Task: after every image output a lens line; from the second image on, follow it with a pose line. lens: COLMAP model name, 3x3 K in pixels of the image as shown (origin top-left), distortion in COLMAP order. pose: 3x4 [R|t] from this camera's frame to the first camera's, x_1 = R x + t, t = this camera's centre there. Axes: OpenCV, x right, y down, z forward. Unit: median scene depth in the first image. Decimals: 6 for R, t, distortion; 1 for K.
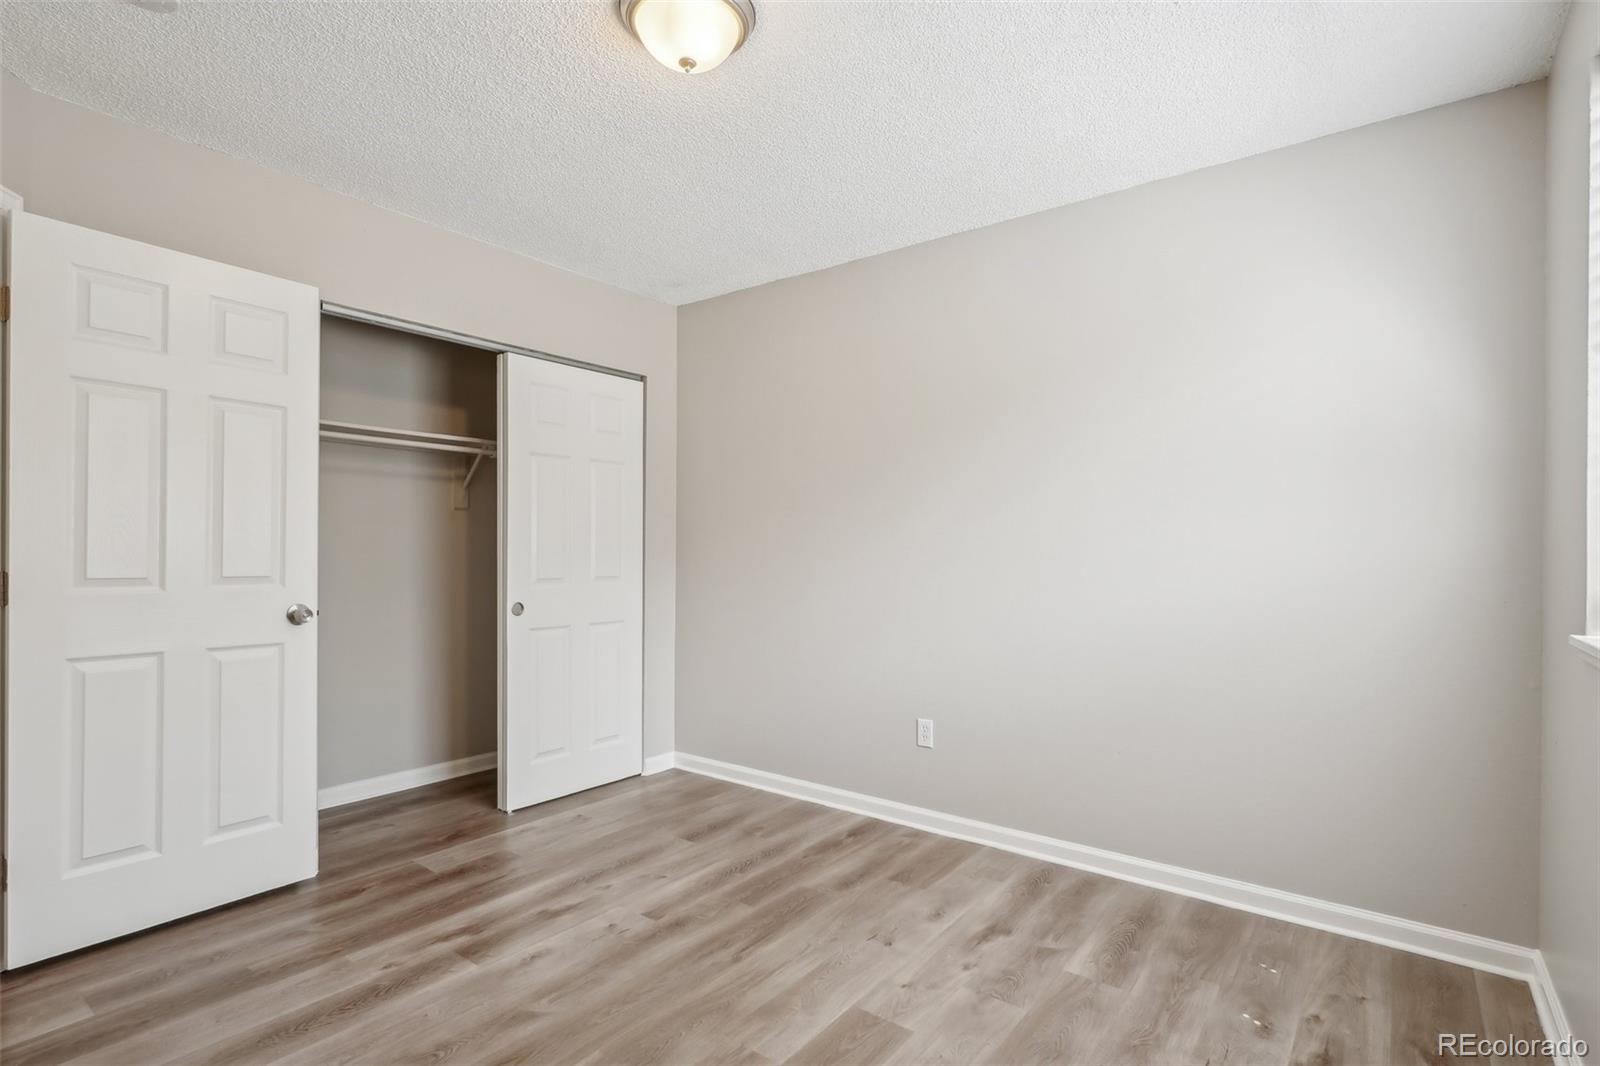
lens RADIAL K [[783.8, 0, 793.8], [0, 783.8, 560.5], [0, 0, 1]] dist [-0.001595, 0.000229]
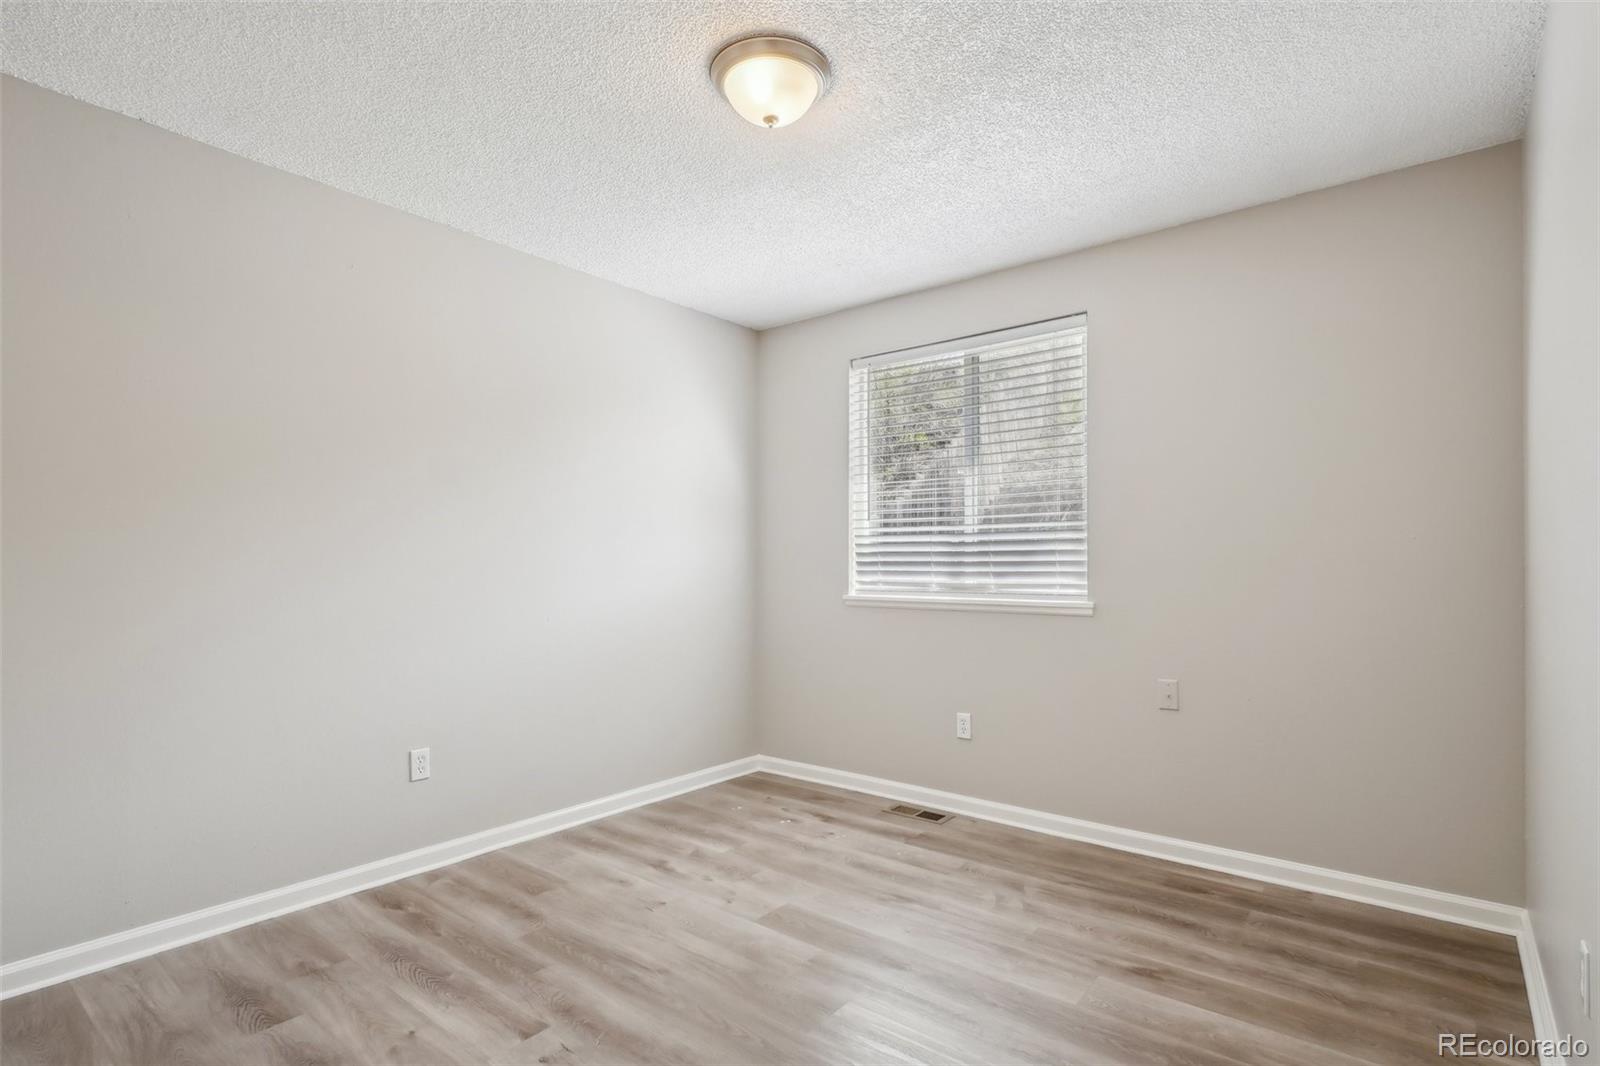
lens RADIAL K [[783.8, 0, 799.9], [0, 783.8, 571.1], [0, 0, 1]] dist [-0.004836, -0.000124]
pose [[0.020279, -0.010221, 0.999742, -0.896368], [0.014950, 0.999839, 0.009918, -0.005156], [-0.999683, 0.014745, 0.020428, 0.677439]]
